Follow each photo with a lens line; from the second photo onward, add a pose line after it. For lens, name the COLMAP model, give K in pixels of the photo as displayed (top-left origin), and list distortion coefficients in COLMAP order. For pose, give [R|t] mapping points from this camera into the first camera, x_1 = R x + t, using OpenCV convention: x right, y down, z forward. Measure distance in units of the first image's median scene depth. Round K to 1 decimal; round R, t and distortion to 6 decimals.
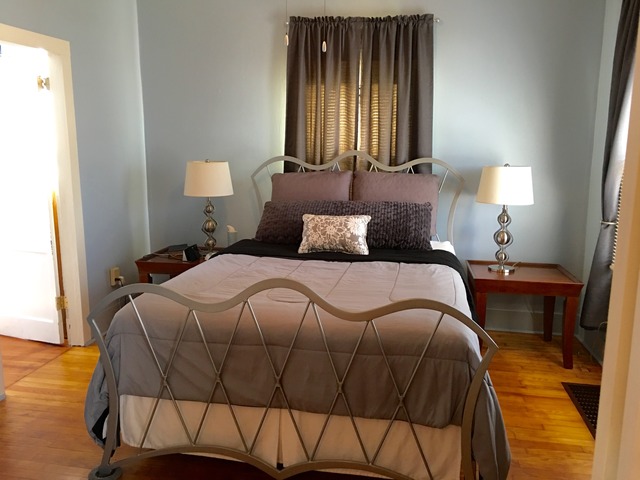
lens RADIAL K [[541.2, 0, 321.3], [0, 541.2, 237.5], [0, 0, 1]] dist [0.067622, -0.079853]
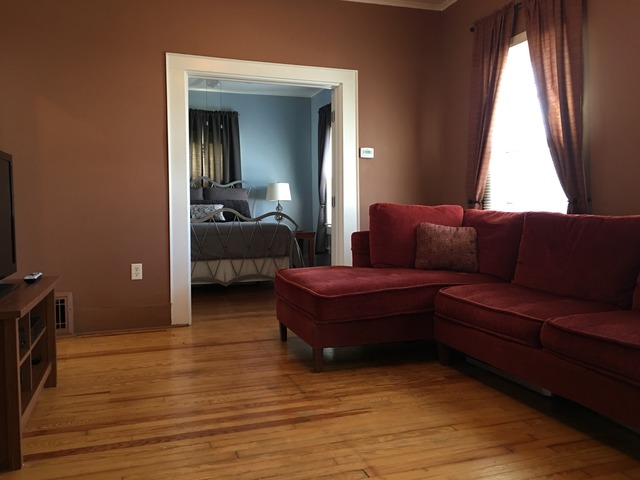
lens RADIAL K [[541.2, 0, 319.5], [0, 541.2, 239.9], [0, 0, 1]] dist [0.067622, -0.079853]
pose [[0.873714, -0.040197, 0.484777, -0.534803], [0.096294, 0.991151, -0.091367, 0.285232], [-0.476814, 0.126510, 0.869853, -0.861796]]
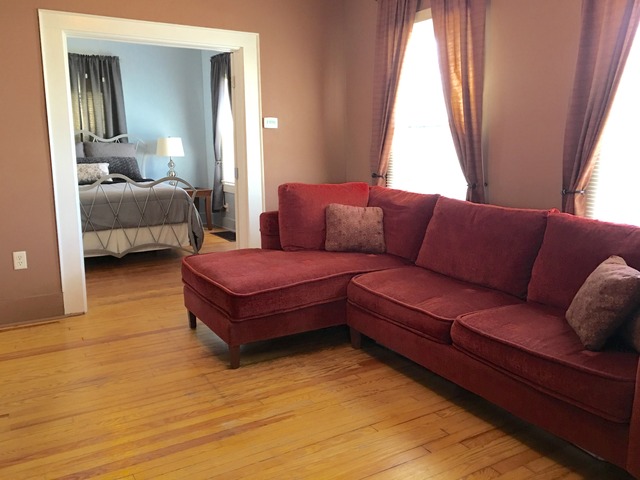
lens RADIAL K [[541.2, 0, 319.6], [0, 541.2, 239.2], [0, 0, 1]] dist [0.067622, -0.079853]
pose [[0.756280, -0.126562, 0.641890, -0.548615], [0.121897, 0.991189, 0.051814, 0.193219], [-0.642792, 0.039059, 0.765044, -0.834625]]
